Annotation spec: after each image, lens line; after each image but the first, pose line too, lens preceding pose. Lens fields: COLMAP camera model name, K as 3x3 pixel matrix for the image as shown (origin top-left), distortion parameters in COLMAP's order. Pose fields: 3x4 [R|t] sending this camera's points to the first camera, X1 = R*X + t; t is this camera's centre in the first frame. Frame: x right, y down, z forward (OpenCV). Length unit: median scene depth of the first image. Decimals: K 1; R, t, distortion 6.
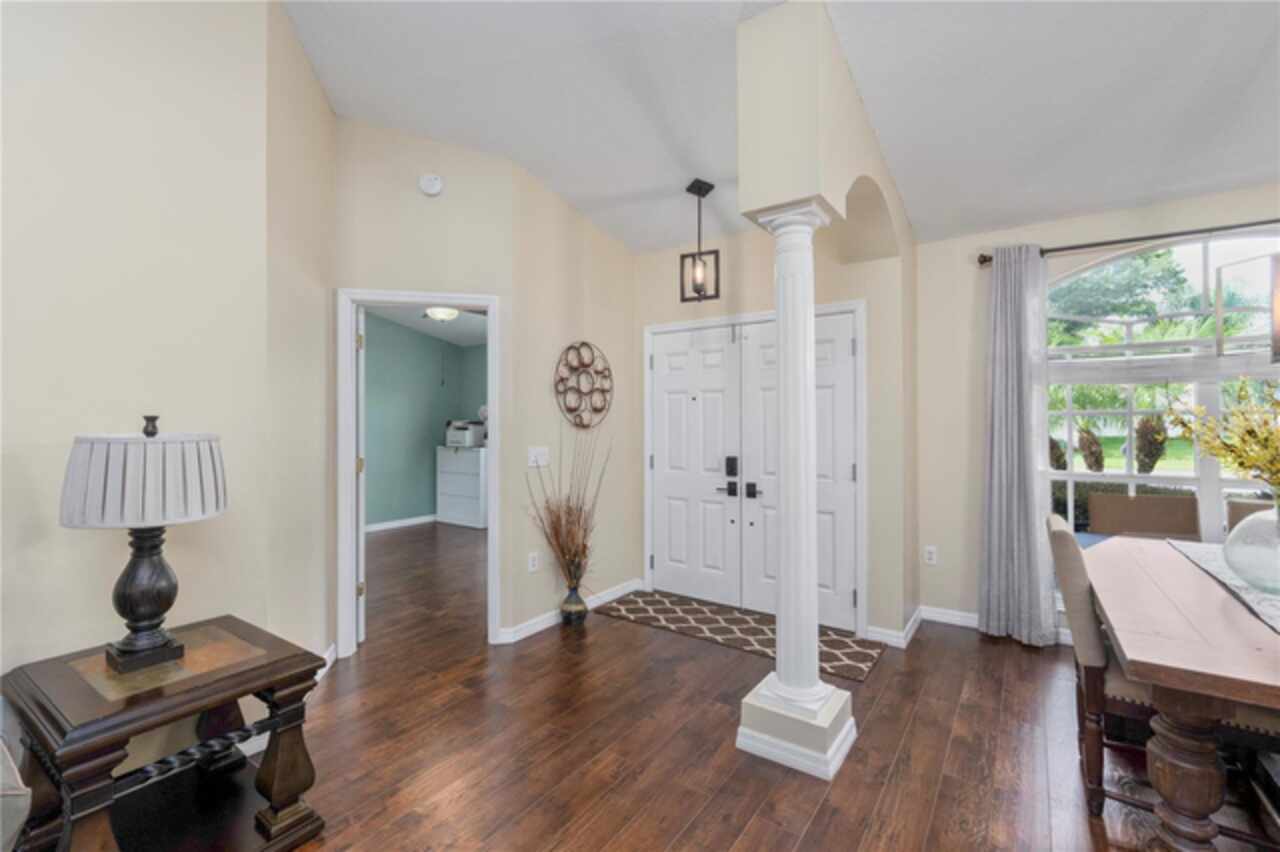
lens RADIAL K [[546.9, 0, 645.7], [0, 546.9, 418.3], [0, 0, 1]] dist [-0.000725, -0.001492]
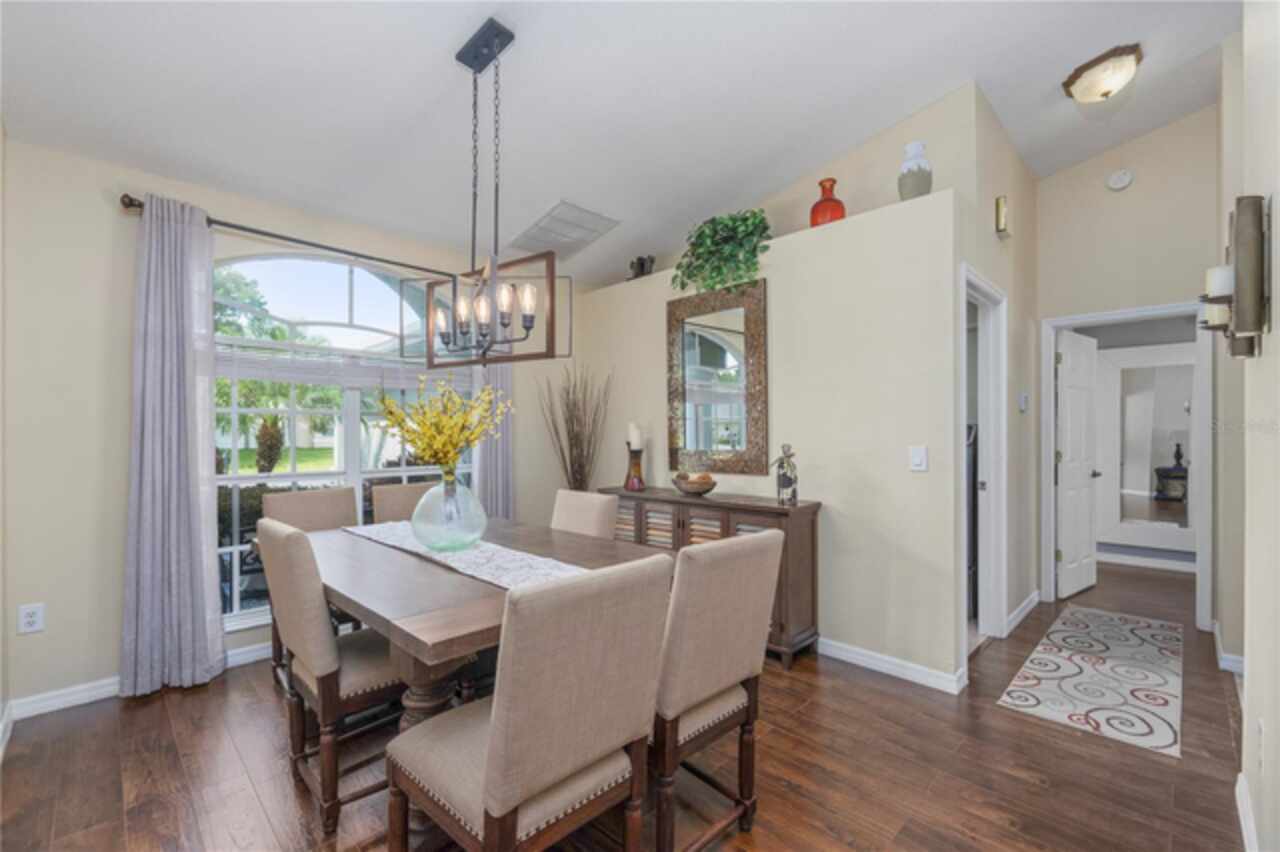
lens RADIAL K [[546.9, 0, 641.3], [0, 546.9, 434.7], [0, 0, 1]] dist [-0.000725, -0.001492]
pose [[0.177967, 0.002857, 0.984032, 0.002839], [-0.004798, 0.999986, -0.002036, 0.028048], [-0.984025, -0.004359, 0.177979, 0.167173]]
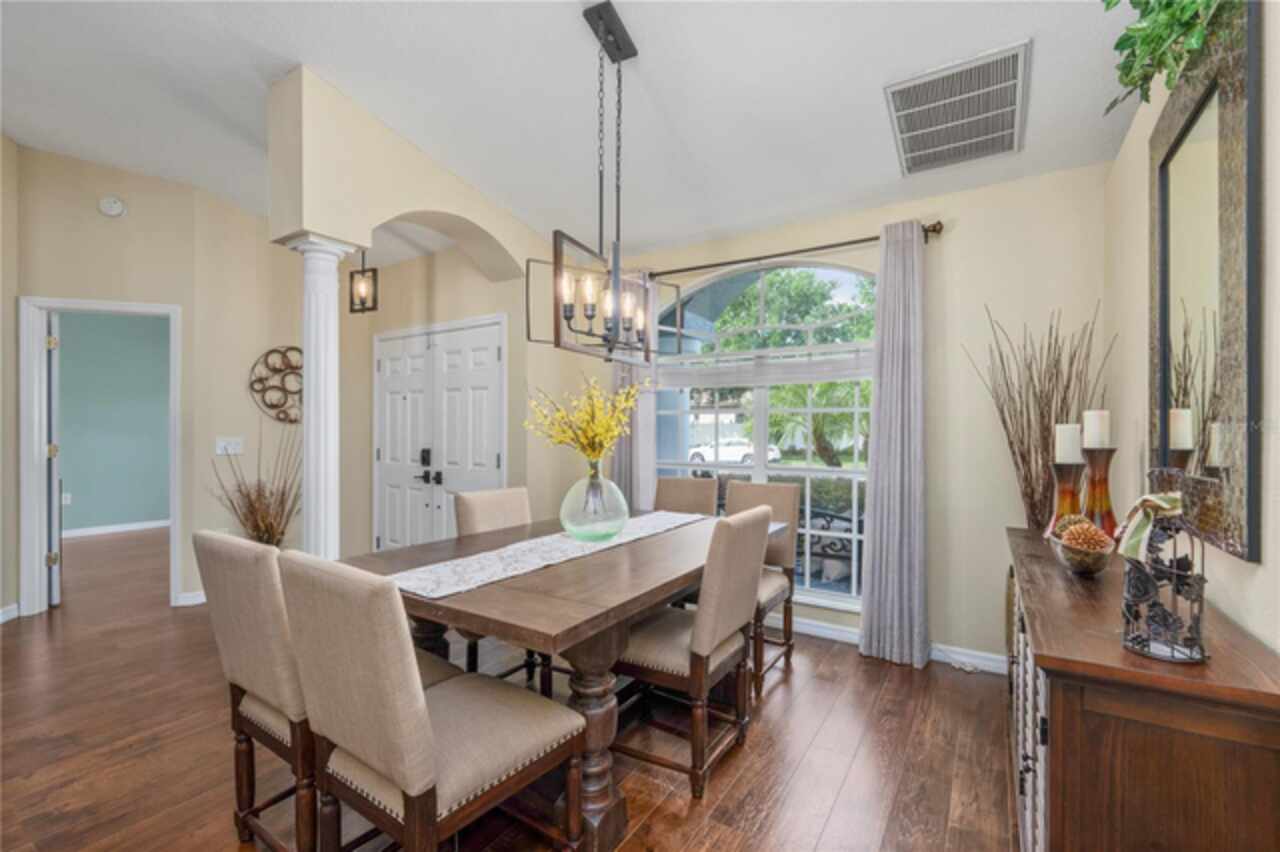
lens RADIAL K [[546.9, 0, 640.2], [0, 546.9, 432.7], [0, 0, 1]] dist [-0.000725, -0.001492]
pose [[0.999309, 0.008713, 0.036124, 0.621285], [-0.009134, 0.999892, 0.011523, 0.020993], [-0.036020, -0.011845, 0.999281, -0.174793]]
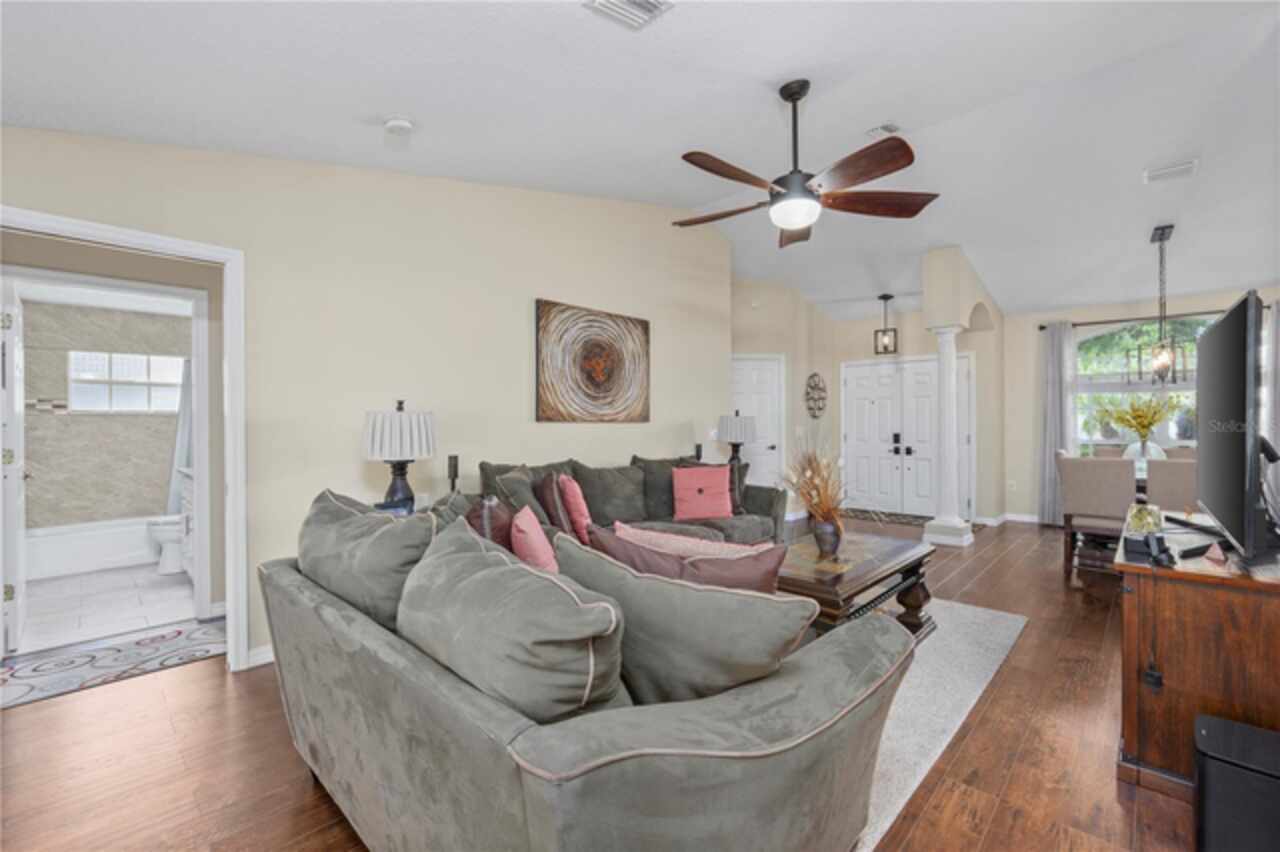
lens RADIAL K [[546.9, 0, 641.9], [0, 546.9, 426.0], [0, 0, 1]] dist [-0.000725, -0.001492]
pose [[0.989053, -0.002752, -0.147535, -0.471155], [0.003947, 0.999962, 0.007805, 0.030145], [0.147508, -0.008301, 0.989026, -1.072674]]
